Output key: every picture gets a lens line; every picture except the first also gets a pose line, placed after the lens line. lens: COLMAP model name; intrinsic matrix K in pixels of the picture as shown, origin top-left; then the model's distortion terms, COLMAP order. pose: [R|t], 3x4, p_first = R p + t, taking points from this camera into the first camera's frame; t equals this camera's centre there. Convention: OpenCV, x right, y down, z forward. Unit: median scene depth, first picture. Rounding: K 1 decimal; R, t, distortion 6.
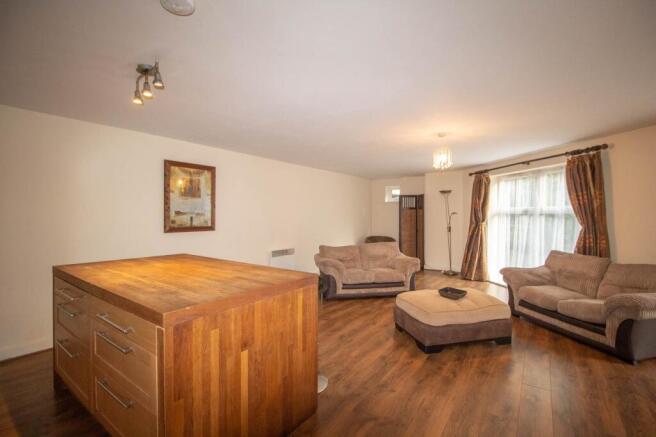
lens RADIAL K [[301.8, 0, 329.2], [0, 301.8, 218.0], [0, 0, 1]] dist [0.002245, -0.000063]
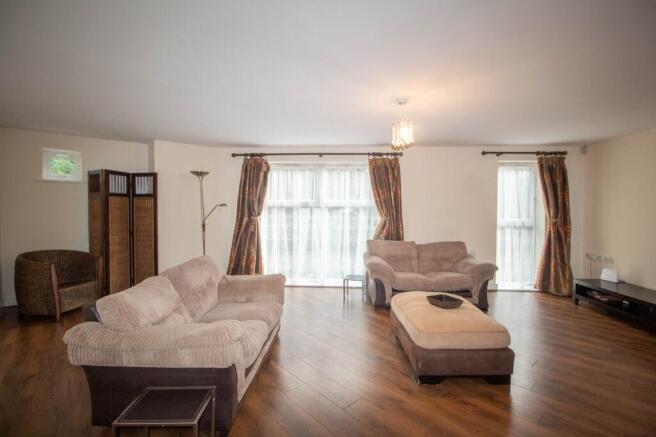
lens RADIAL K [[301.8, 0, 328.2], [0, 301.8, 216.2], [0, 0, 1]] dist [0.002245, -0.000063]
pose [[0.225594, -0.011017, 0.974159, -0.337185], [0.006807, 0.999929, 0.009732, 0.009231], [-0.974198, 0.004435, 0.225653, 0.849289]]
